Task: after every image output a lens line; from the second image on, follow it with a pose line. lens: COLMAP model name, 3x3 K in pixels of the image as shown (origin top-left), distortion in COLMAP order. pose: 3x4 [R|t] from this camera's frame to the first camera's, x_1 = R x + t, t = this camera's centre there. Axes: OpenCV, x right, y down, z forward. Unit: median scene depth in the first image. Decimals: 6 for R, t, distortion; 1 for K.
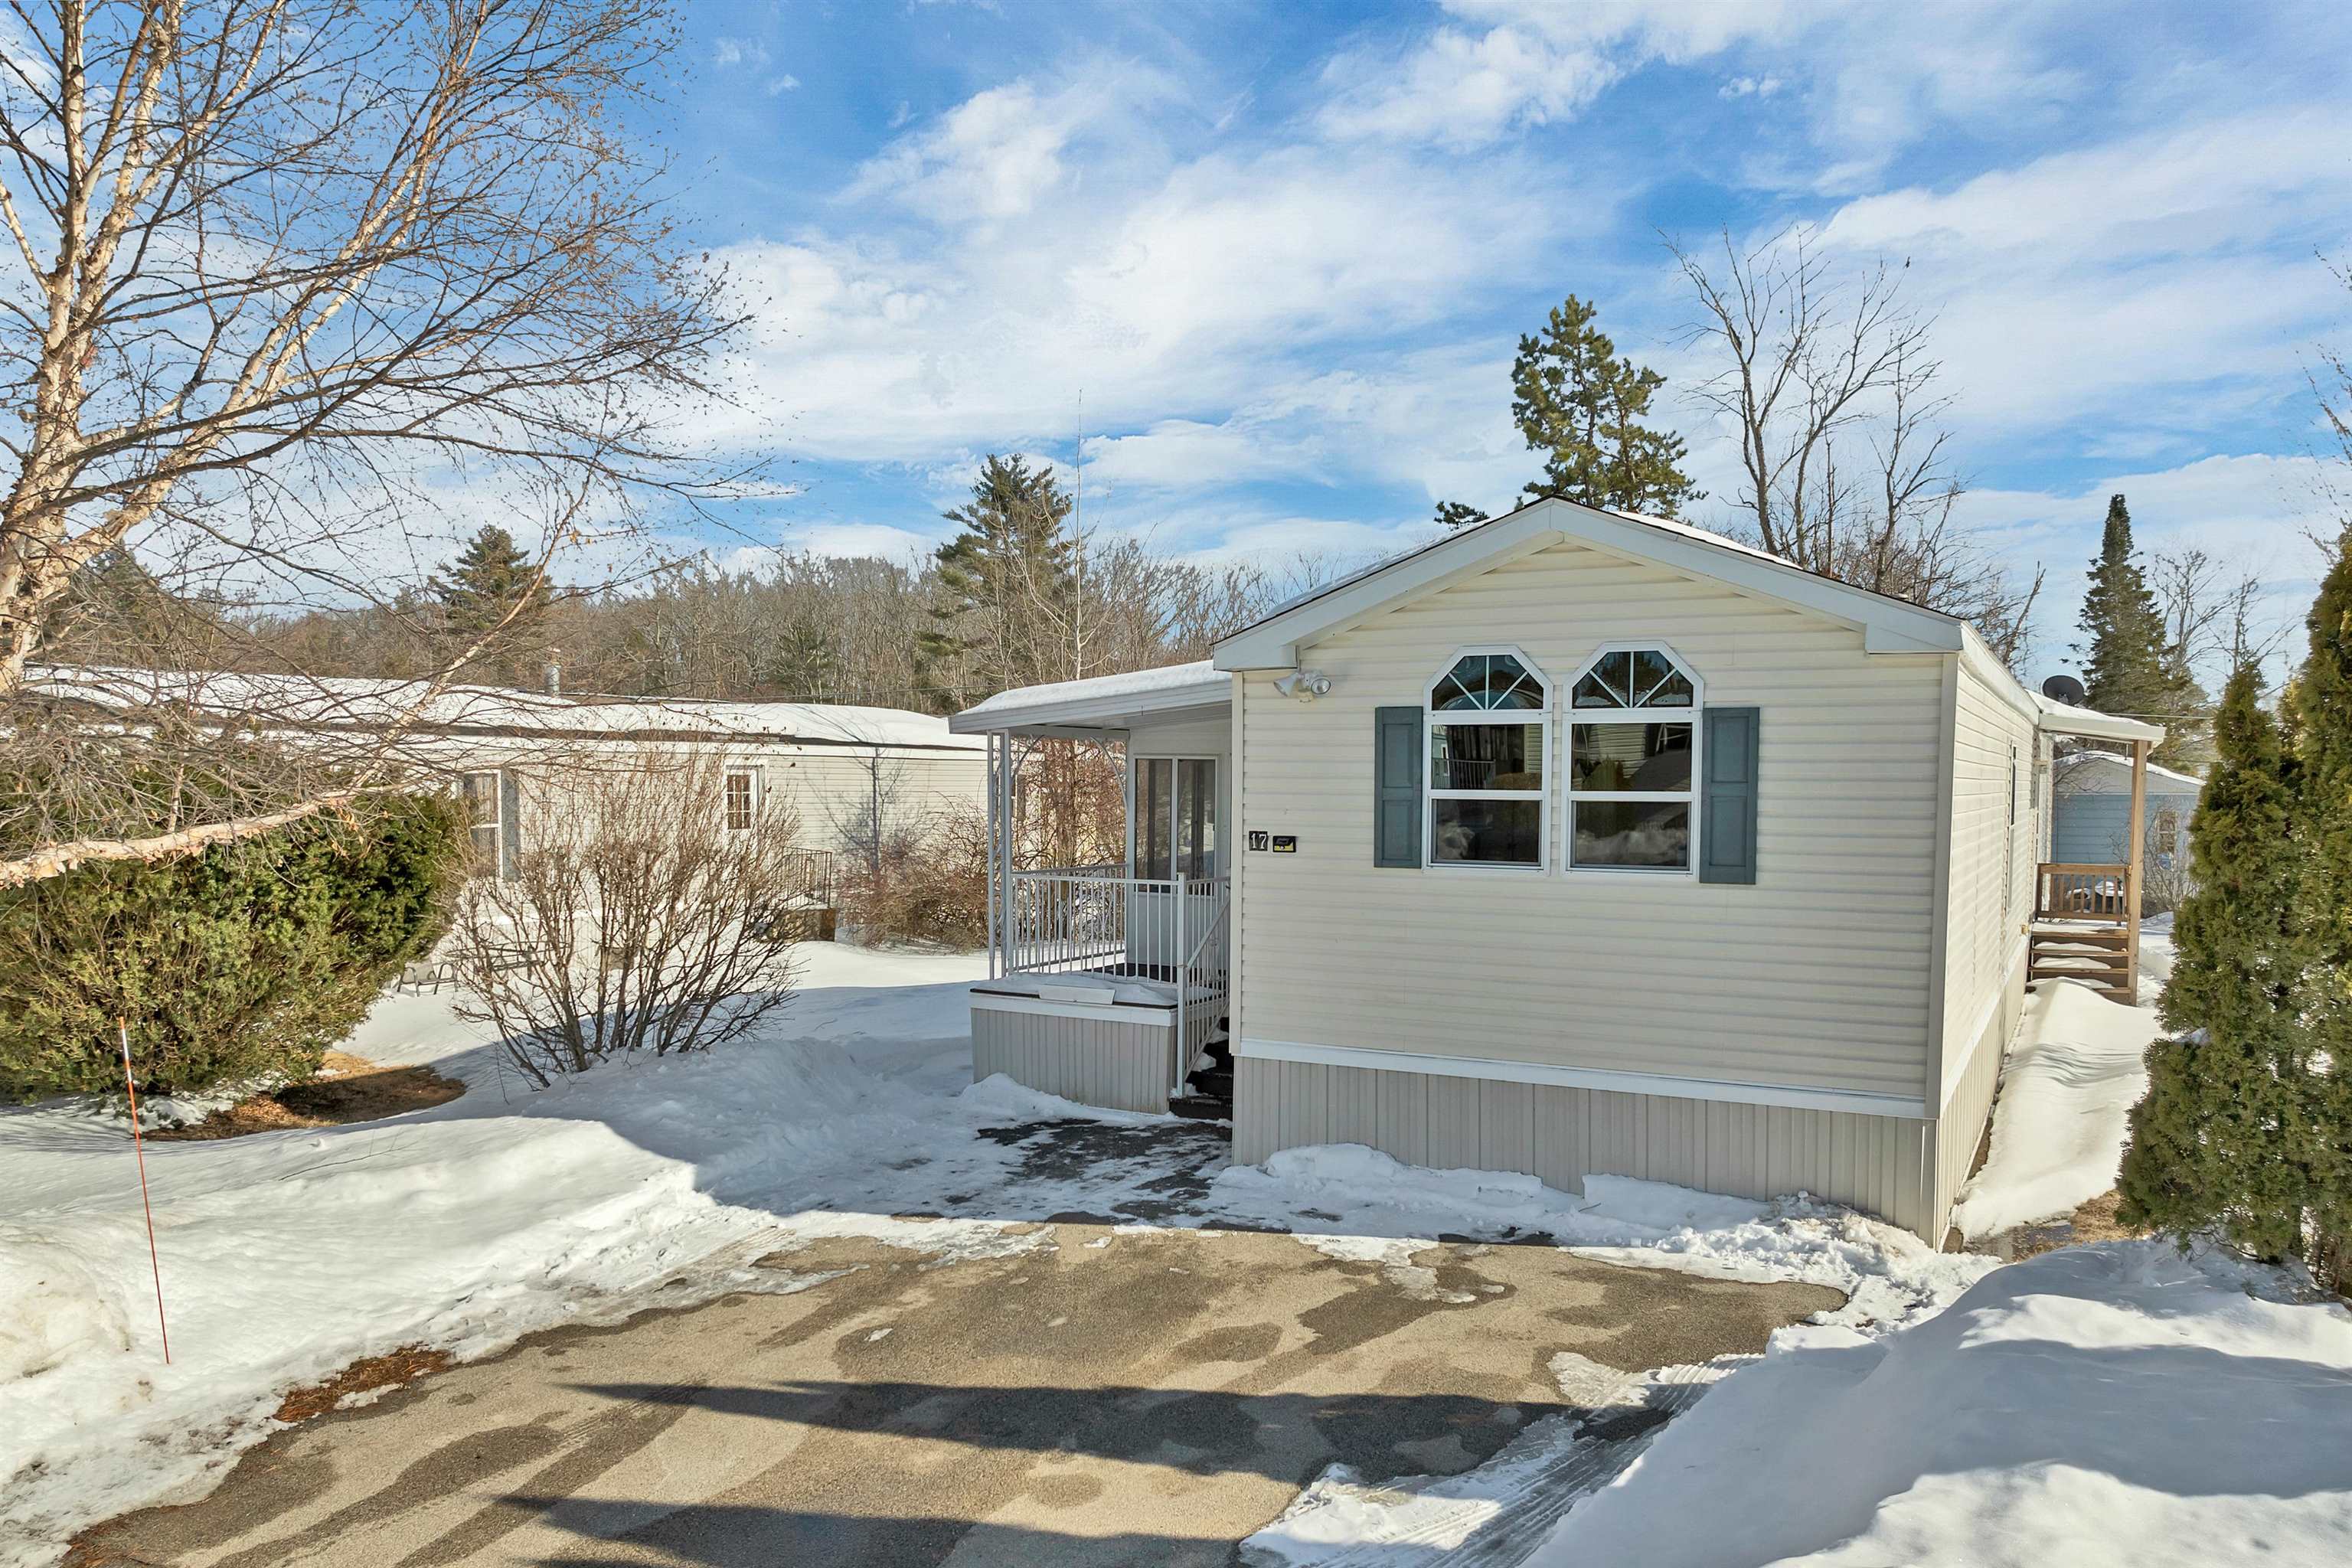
lens RADIAL K [[1695.1, 0, 1184.9], [0, 1695.1, 879.3], [0, 0, 1]] dist [-0.032195, -0.008675]
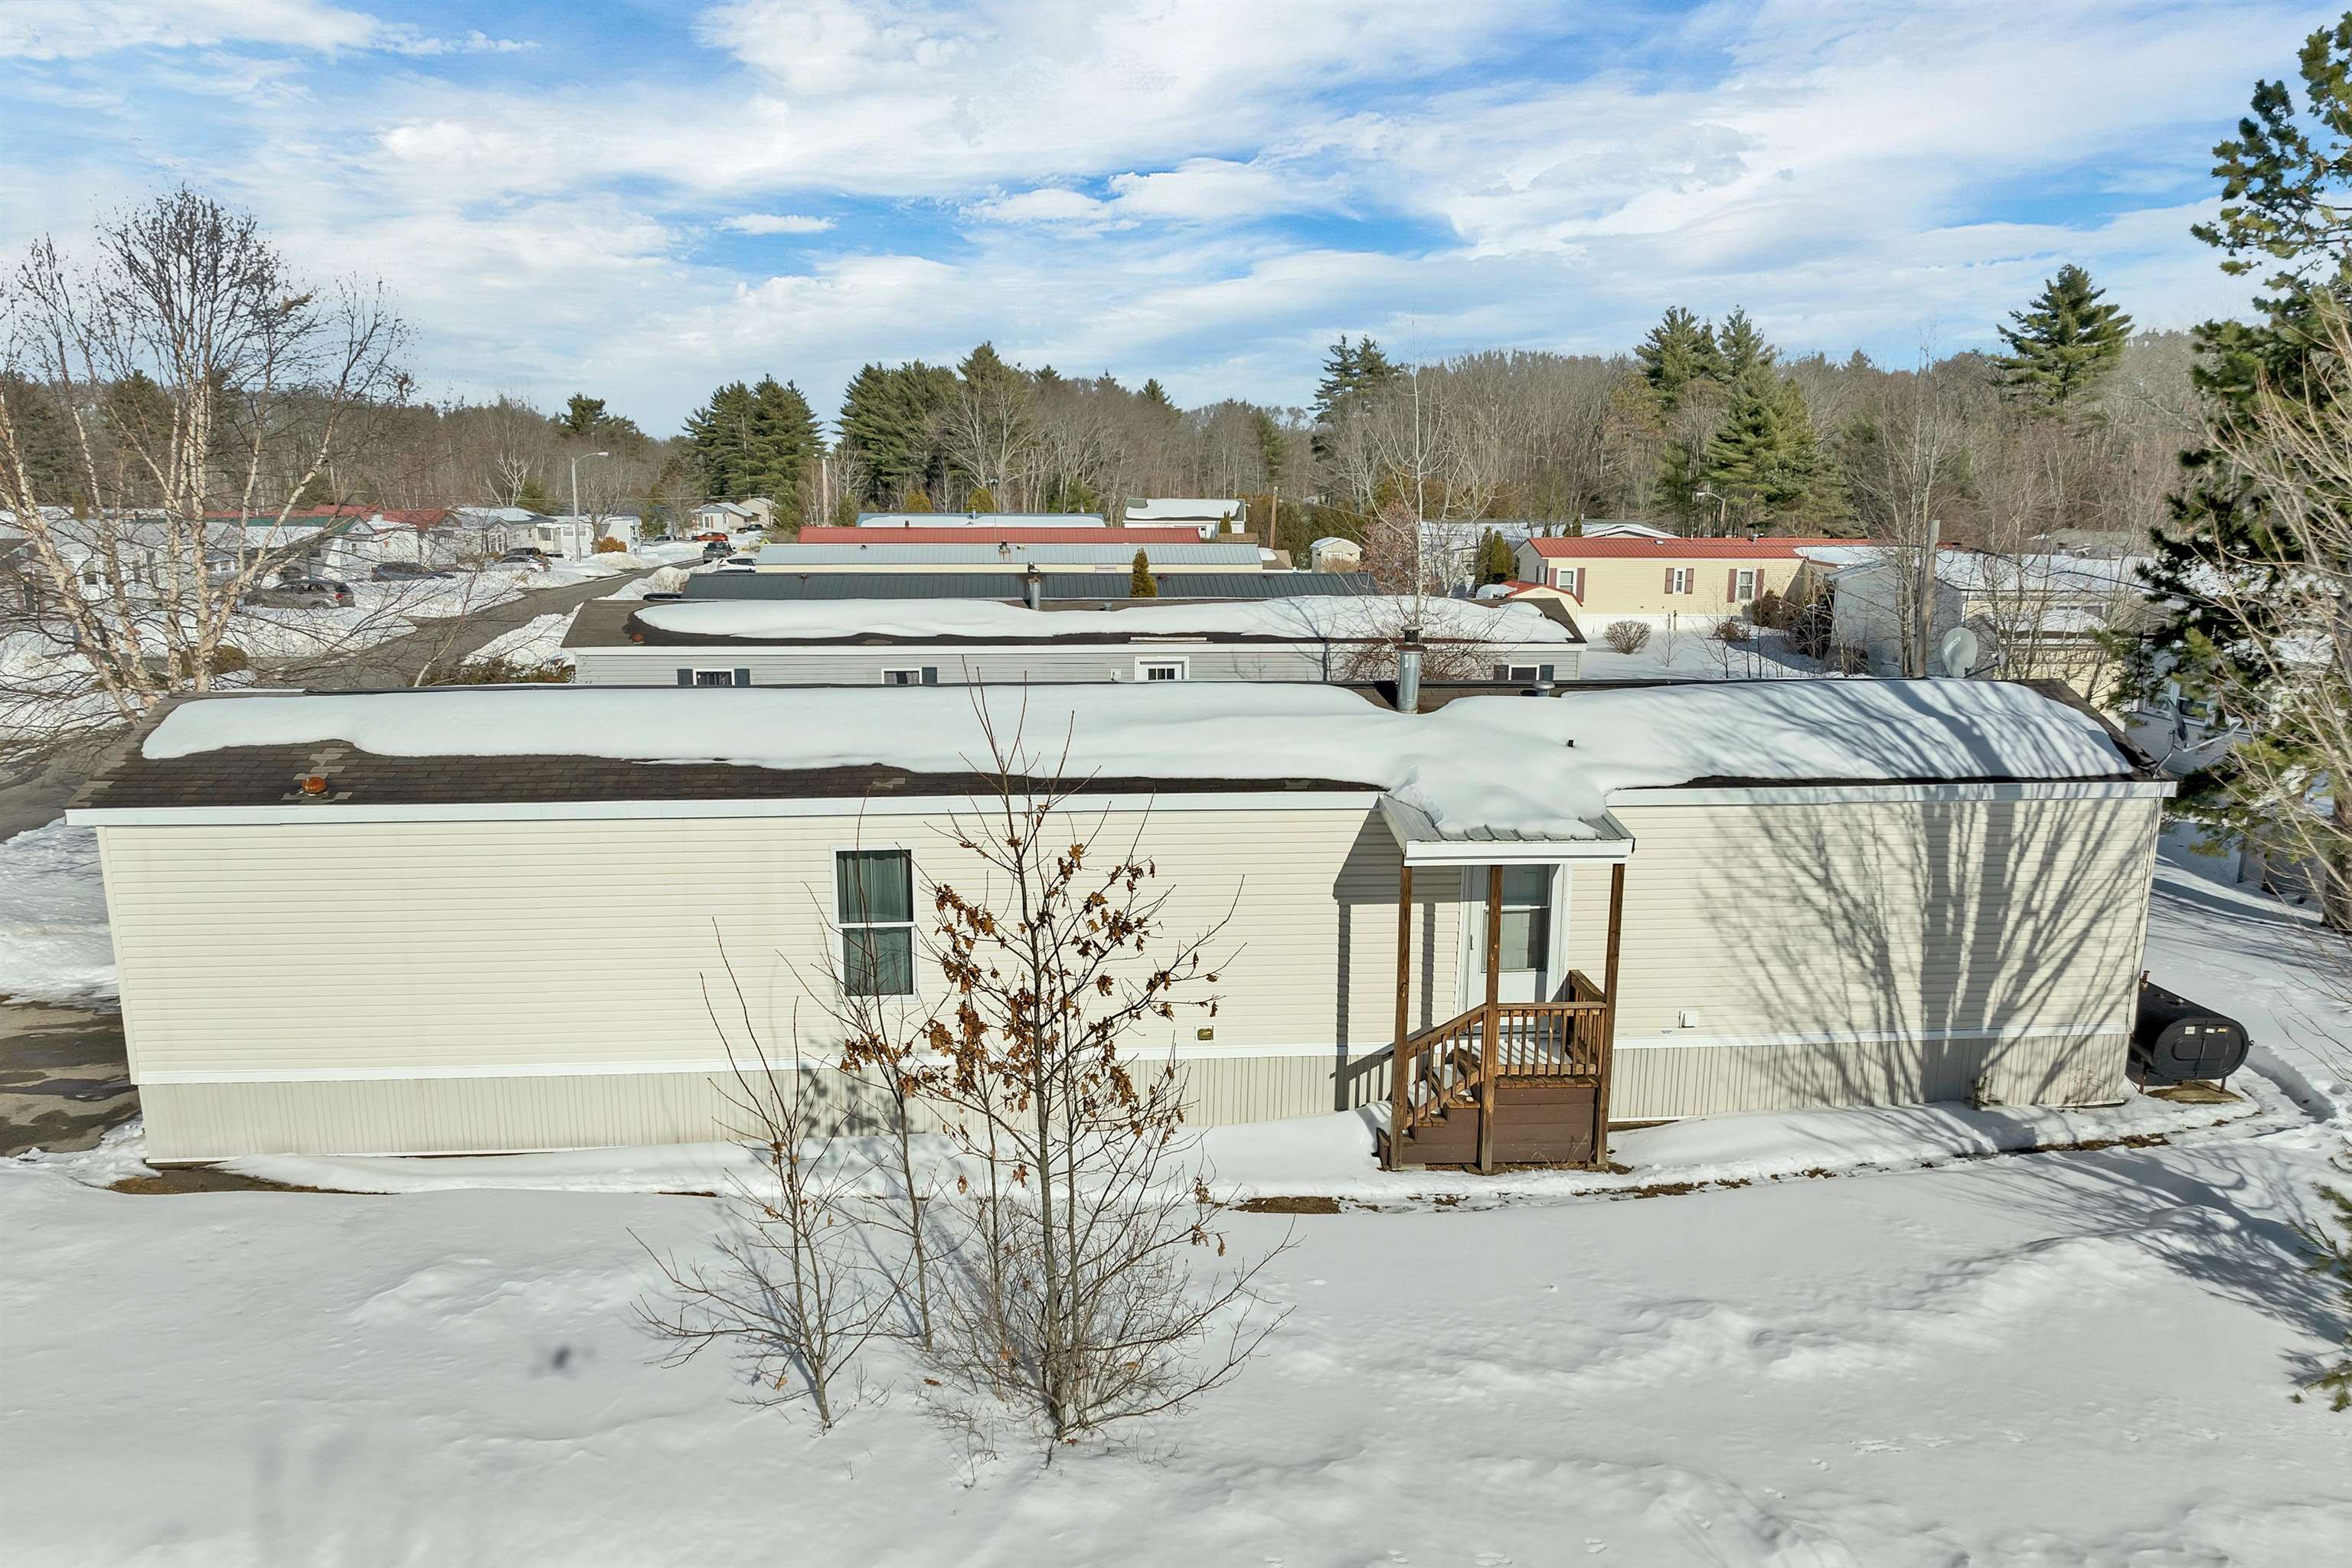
lens RADIAL K [[1695.1, 0, 1184.9], [0, 1695.1, 879.3], [0, 0, 1]] dist [-0.032195, -0.008675]
pose [[0.555681, 0.183435, -0.810907, 2.162281], [-0.049325, 0.980912, 0.188091, -0.398133], [0.829931, -0.064521, 0.554122, 0.857551]]
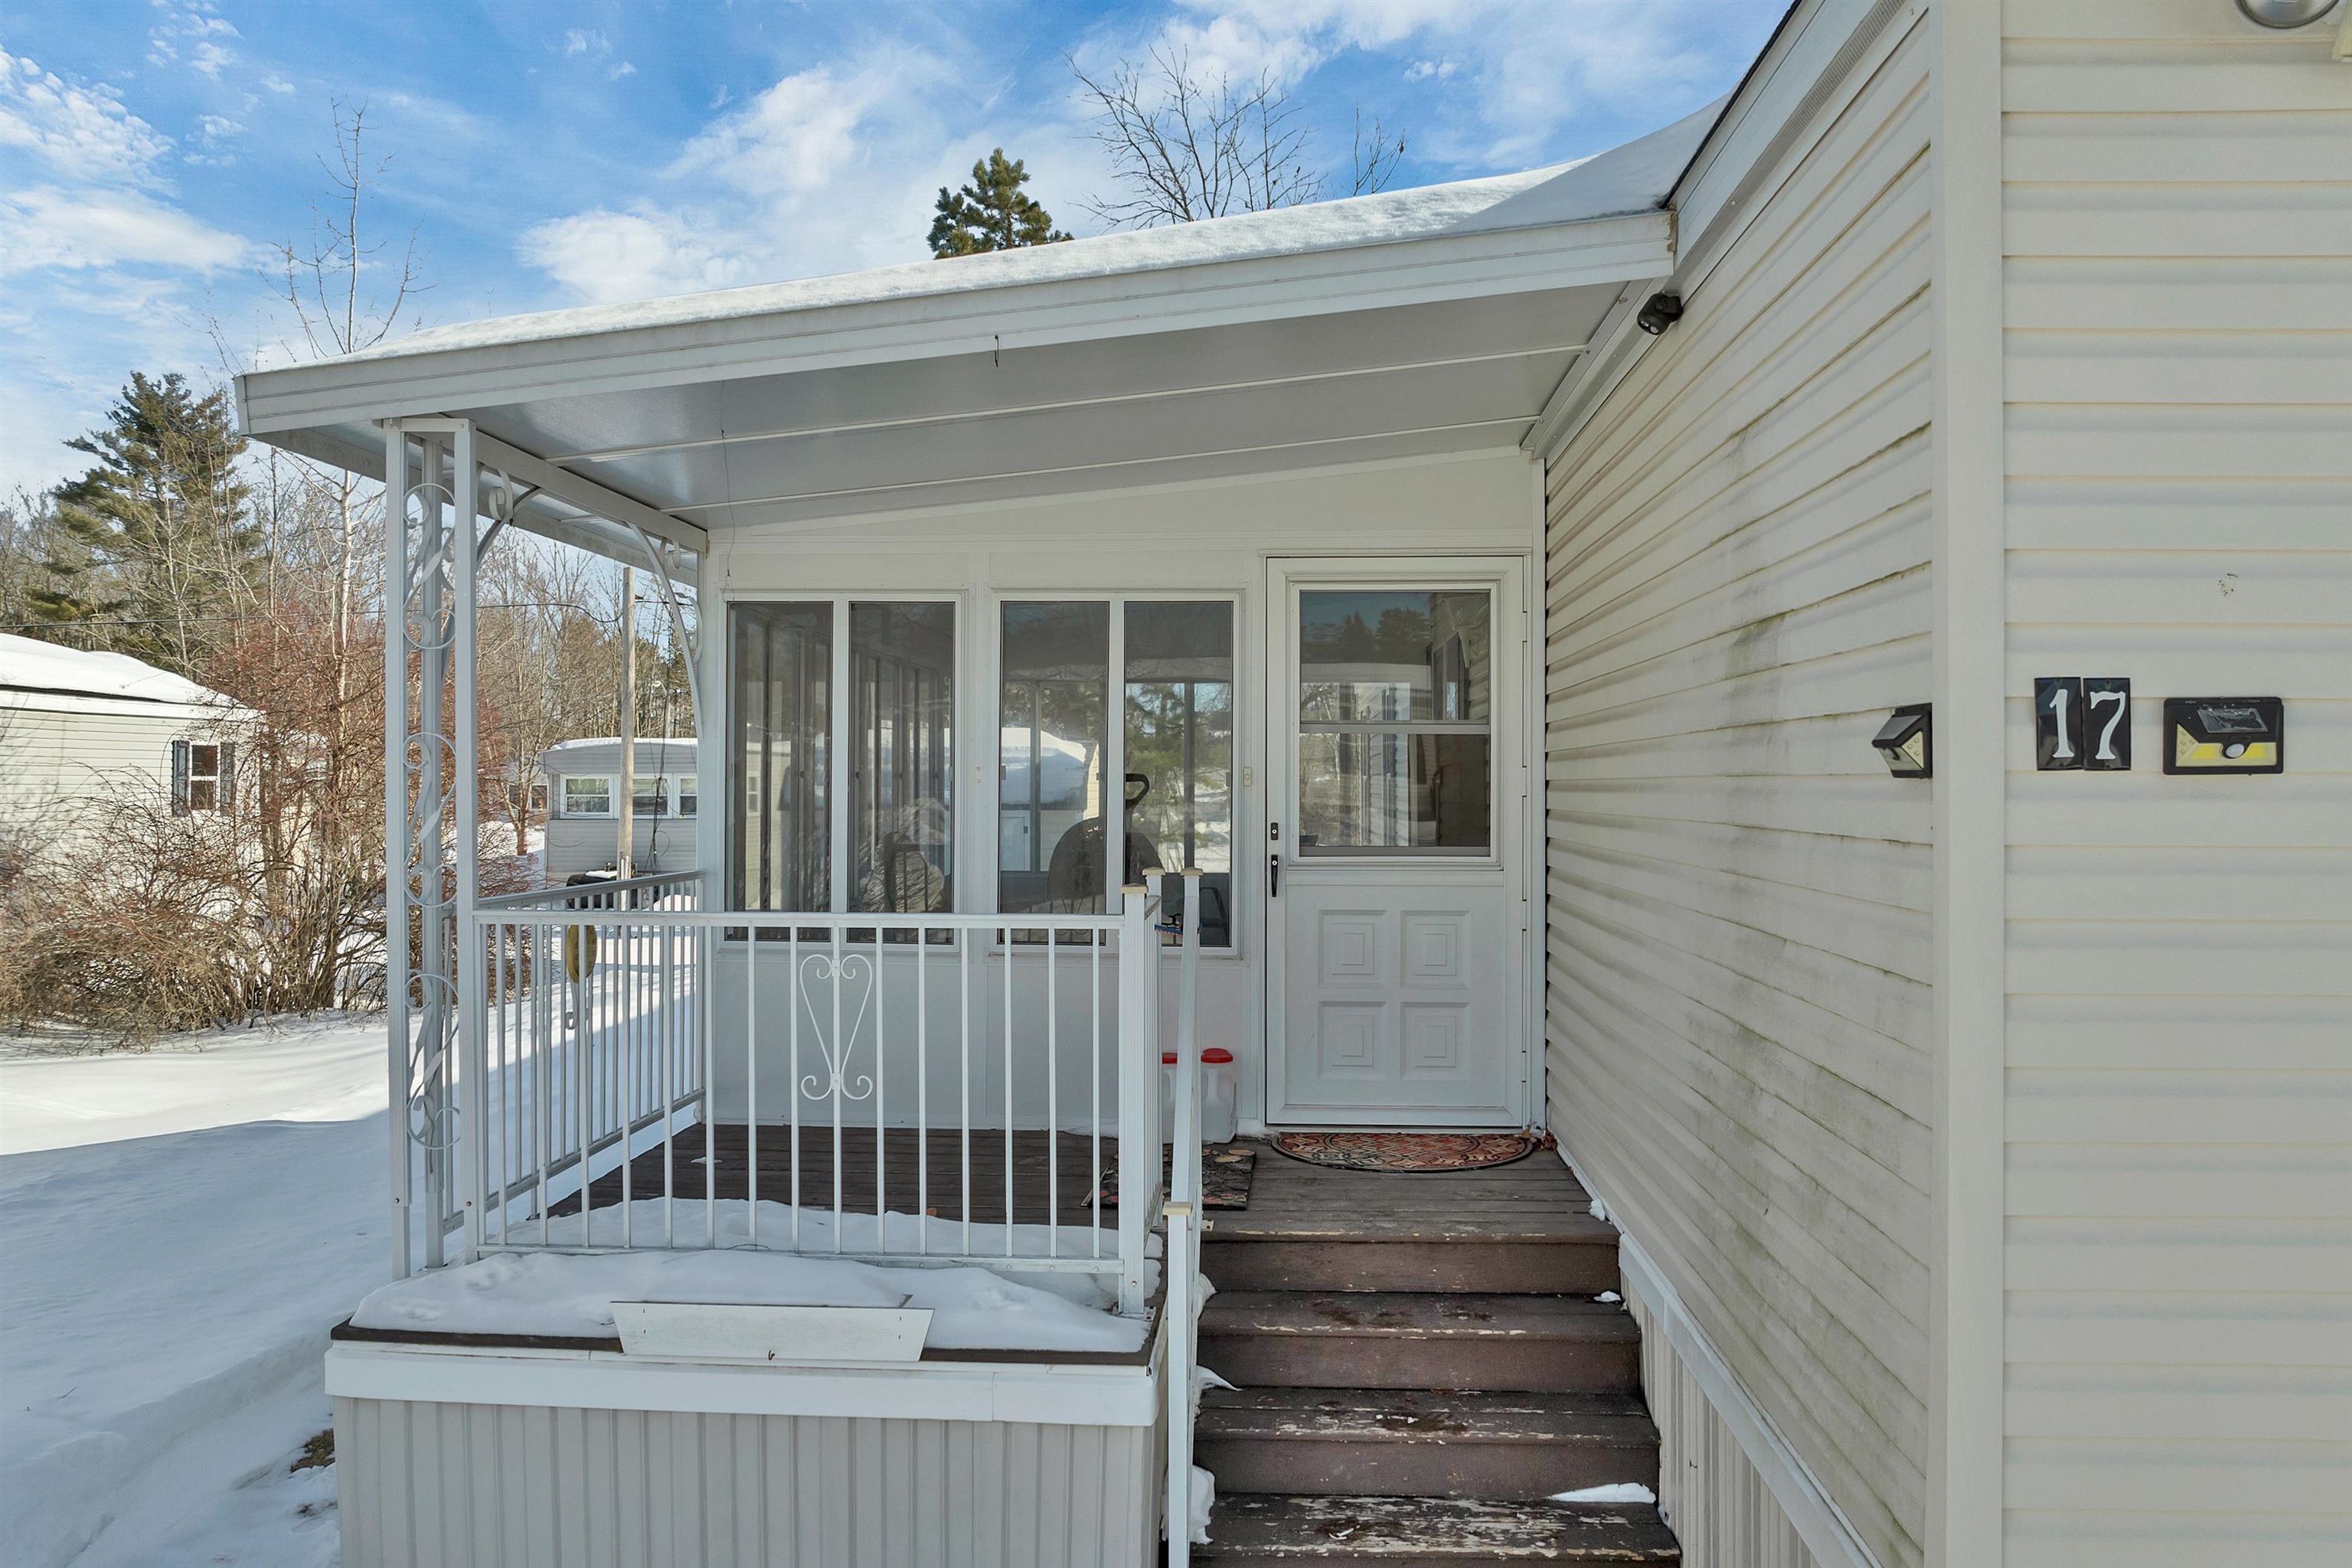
lens RADIAL K [[1734.0, 0, 1176.0], [0, 1734.0, 784.0], [0, 0, 1]] dist [-0.026526, -0.002093]
pose [[0.906305, -0.005574, 0.422588, -0.162456], [0.030274, 0.998200, -0.051762, -0.008022], [-0.421540, 0.059706, 0.904842, 0.919774]]
